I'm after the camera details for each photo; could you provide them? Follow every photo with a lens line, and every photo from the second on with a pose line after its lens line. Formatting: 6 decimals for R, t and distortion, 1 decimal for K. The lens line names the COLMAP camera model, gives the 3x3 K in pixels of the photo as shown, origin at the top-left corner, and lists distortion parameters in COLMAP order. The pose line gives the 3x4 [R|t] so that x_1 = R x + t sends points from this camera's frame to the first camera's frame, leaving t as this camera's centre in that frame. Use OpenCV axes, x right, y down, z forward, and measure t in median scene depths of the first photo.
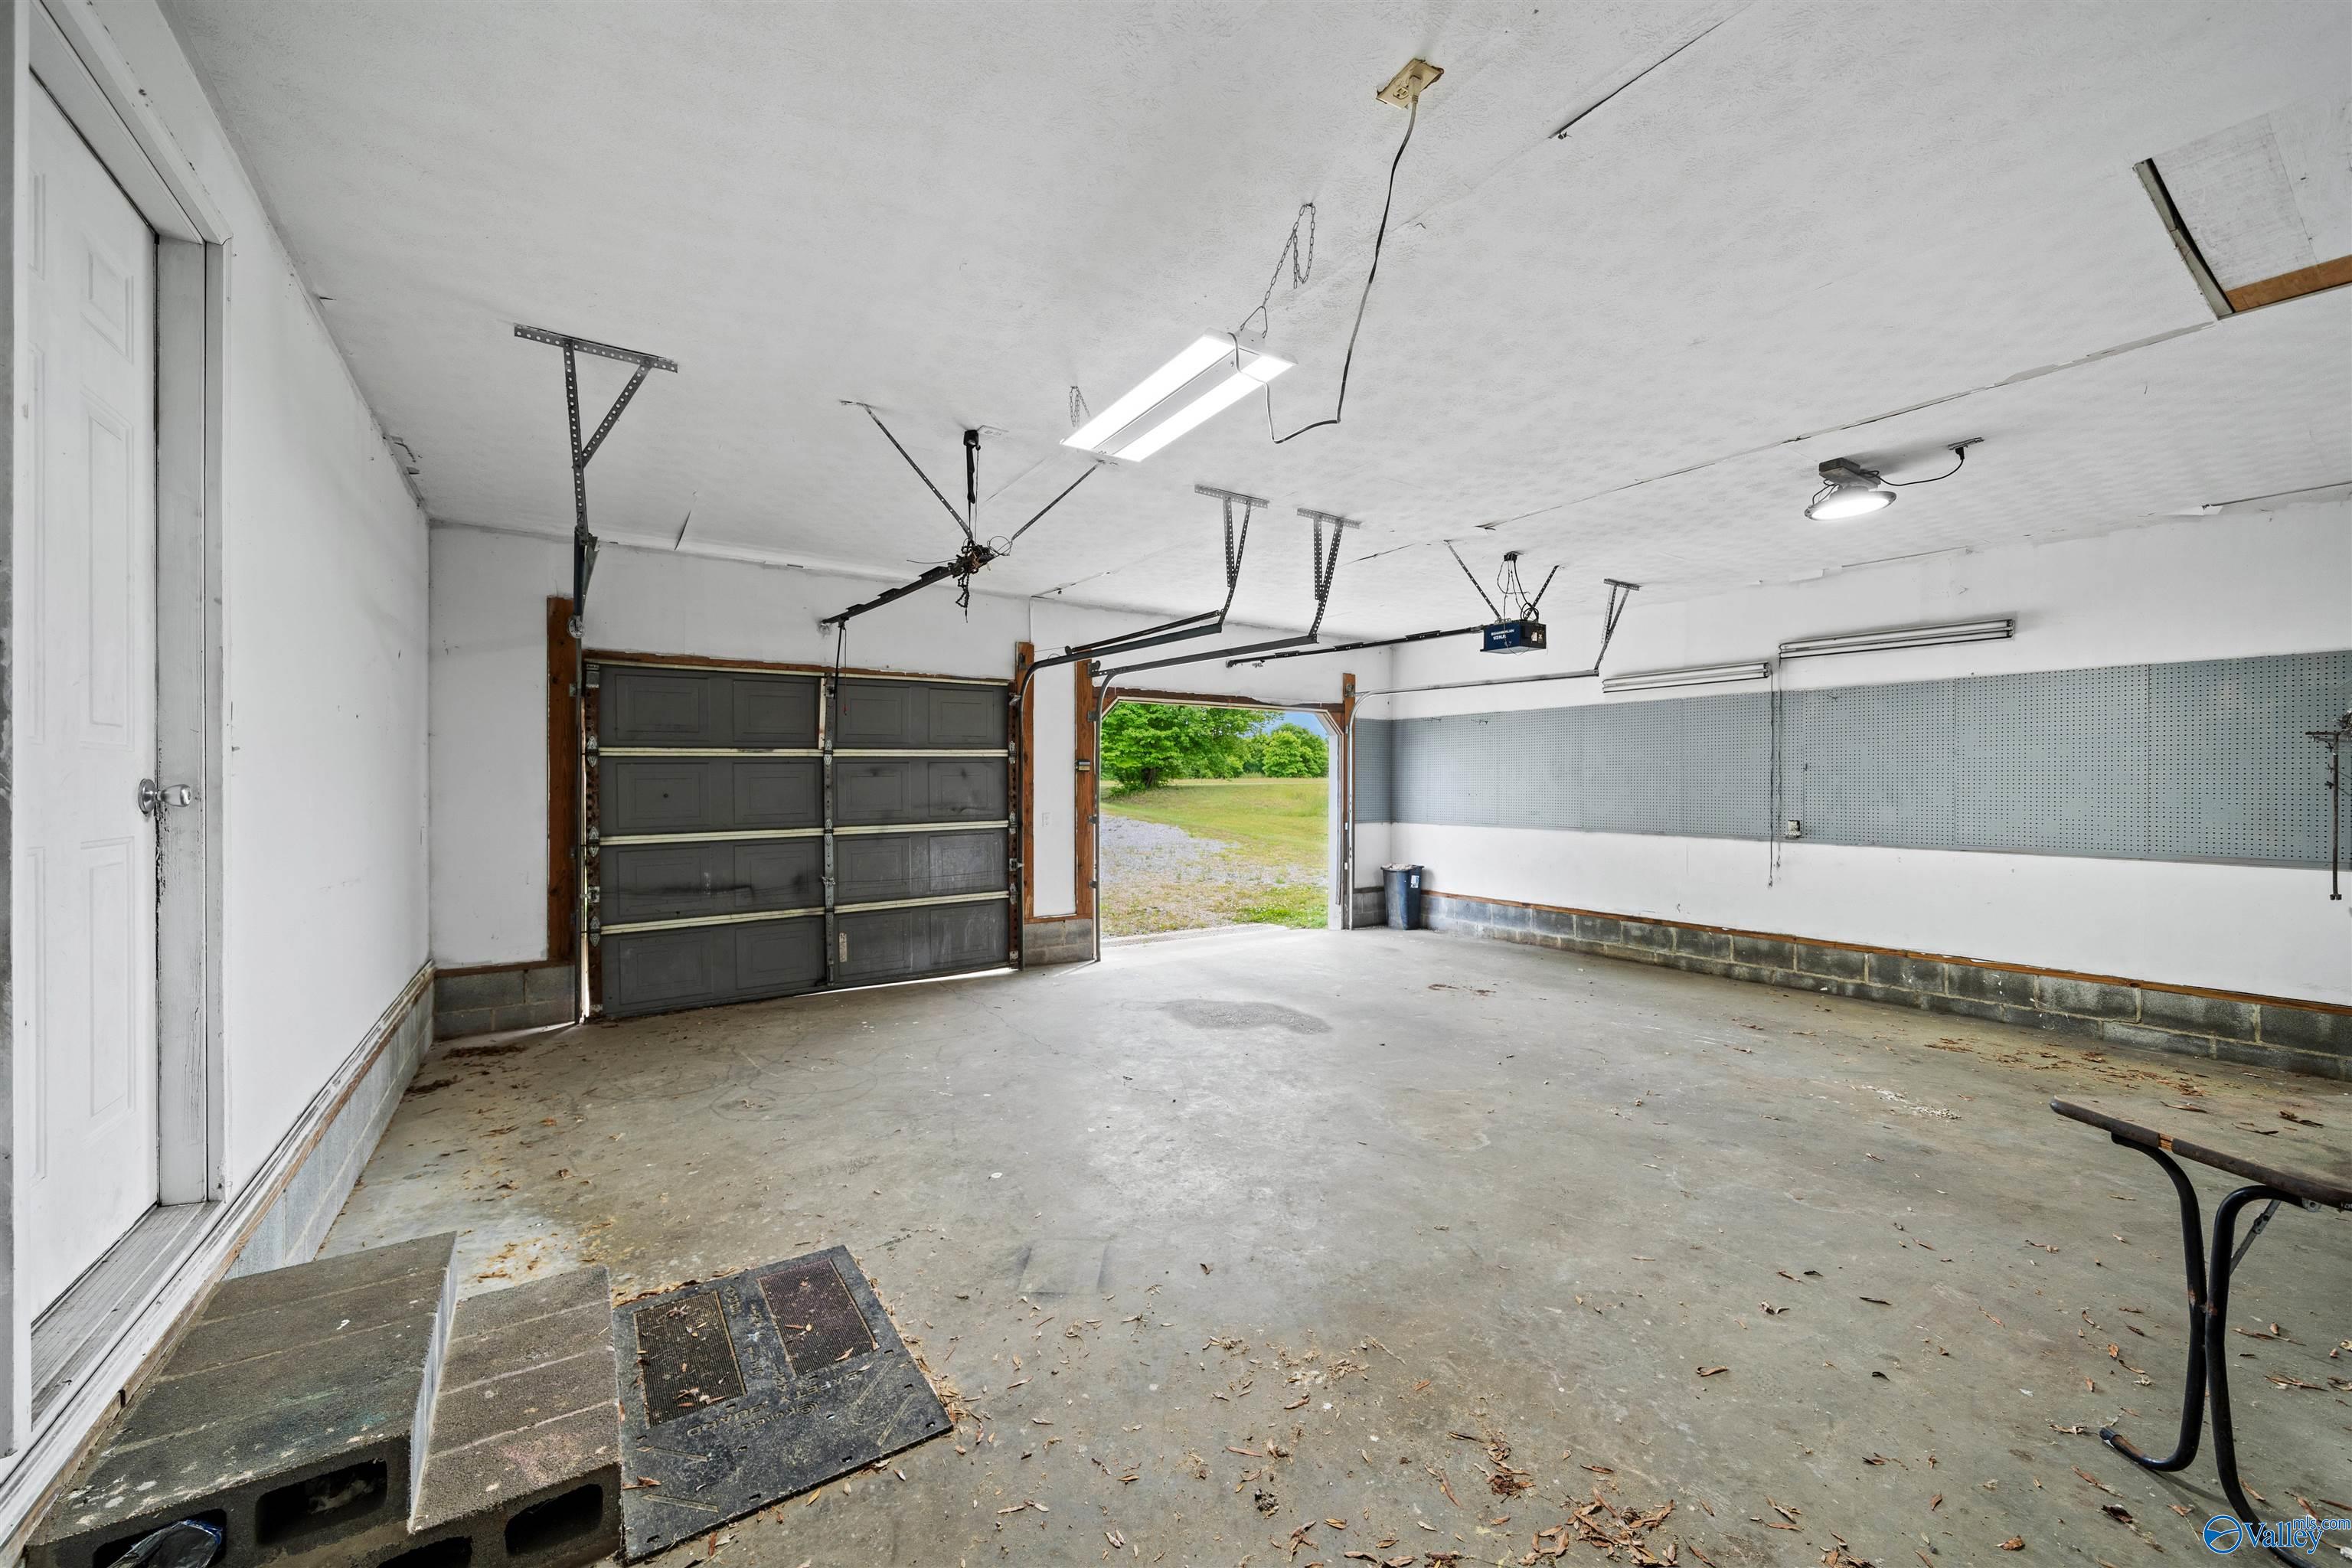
lens RADIAL K [[910.0, 0, 1178.3], [0, 910.0, 780.6], [0, 0, 1]] dist [-0.003100, 0.000049]
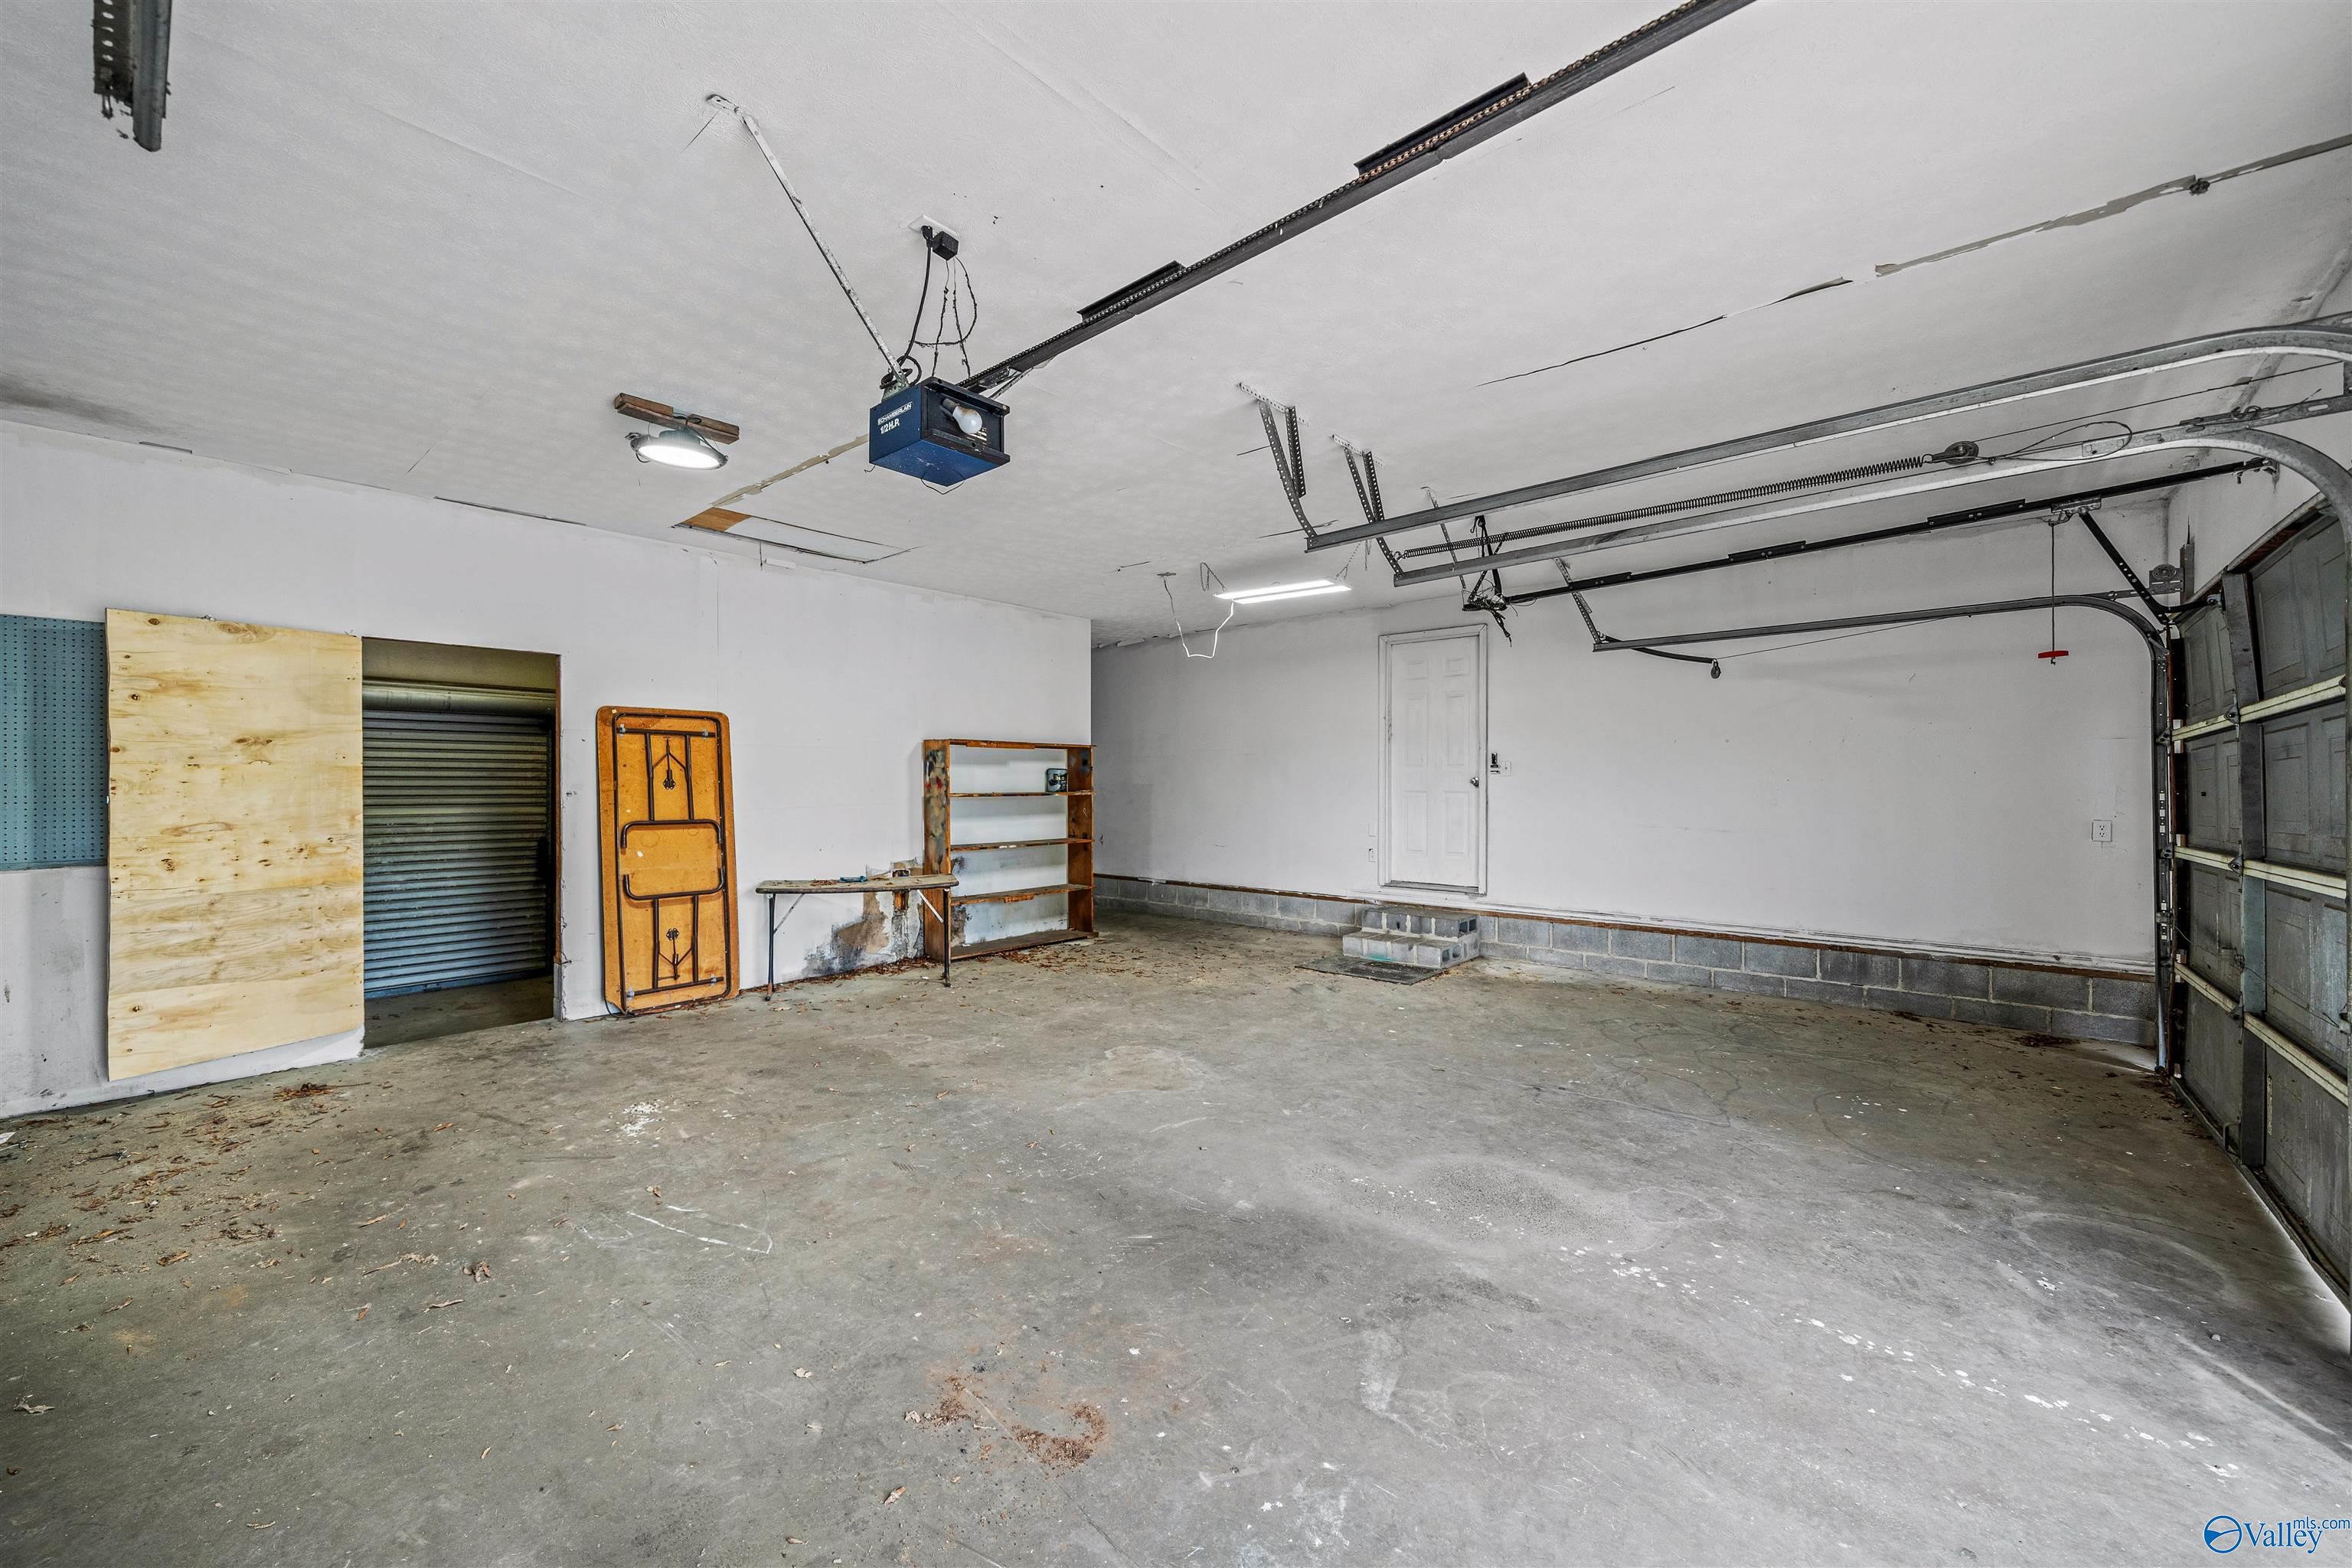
lens RADIAL K [[910.0, 0, 1177.4], [0, 910.0, 787.6], [0, 0, 1]] dist [-0.003100, 0.000049]
pose [[-0.965569, -0.001609, -0.260142, 0.544347], [-0.001953, 0.999998, 0.001062, 0.017384], [0.260139, 0.001534, -0.965570, 2.132462]]
